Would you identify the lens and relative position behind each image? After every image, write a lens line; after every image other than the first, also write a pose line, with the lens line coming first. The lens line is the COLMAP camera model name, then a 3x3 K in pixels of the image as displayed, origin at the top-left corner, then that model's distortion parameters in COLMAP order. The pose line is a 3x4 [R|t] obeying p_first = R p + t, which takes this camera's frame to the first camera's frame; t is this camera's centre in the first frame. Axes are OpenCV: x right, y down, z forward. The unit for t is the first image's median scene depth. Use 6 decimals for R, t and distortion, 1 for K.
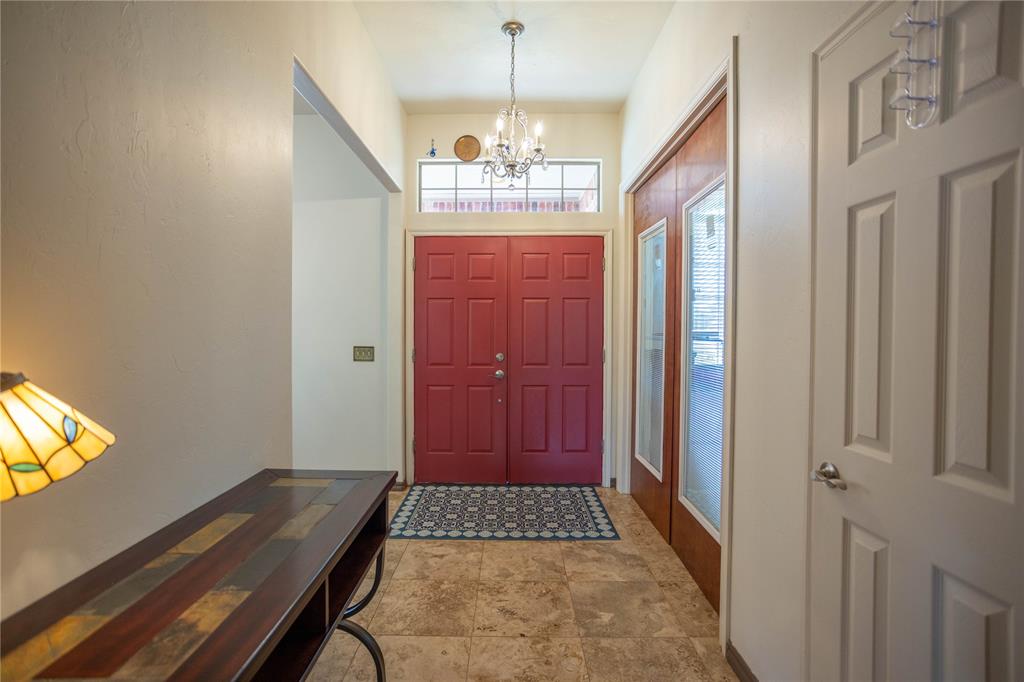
lens RADIAL K [[481.2, 0, 509.4], [0, 481.2, 336.1], [0, 0, 1]] dist [-0.014575, -0.000141]
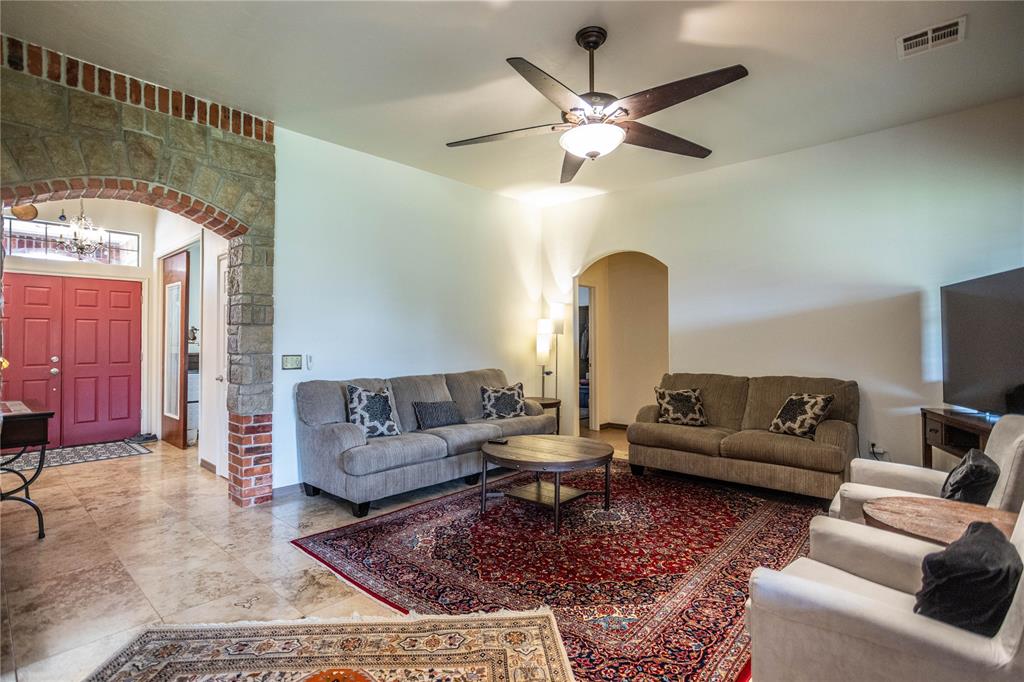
lens RADIAL K [[481.2, 0, 511.5], [0, 481.2, 341.9], [0, 0, 1]] dist [-0.014575, -0.000141]
pose [[0.659293, 0.001852, 0.751884, -0.192167], [0.021201, 0.999554, -0.021052, 0.050310], [-0.751587, 0.029820, 0.658959, -1.005785]]
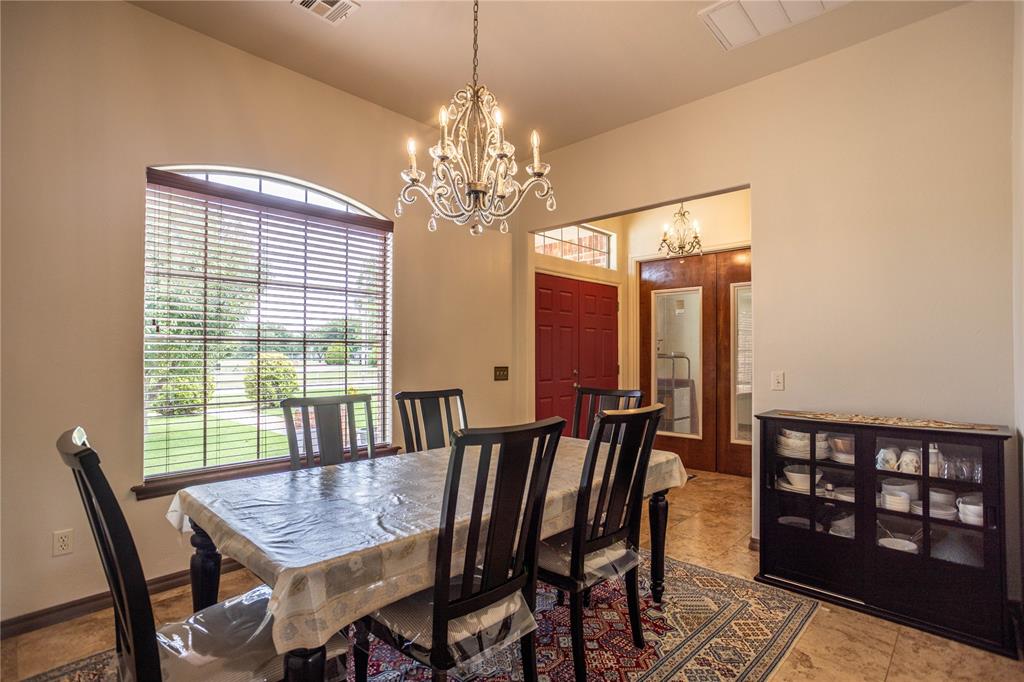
lens RADIAL K [[481.2, 0, 512.6], [0, 481.2, 345.6], [0, 0, 1]] dist [-0.014575, -0.000141]
pose [[0.701025, 0.004852, 0.713120, -1.074943], [0.027087, 0.999074, -0.033426, 0.010663], [-0.712622, 0.042749, 0.700245, 0.213777]]
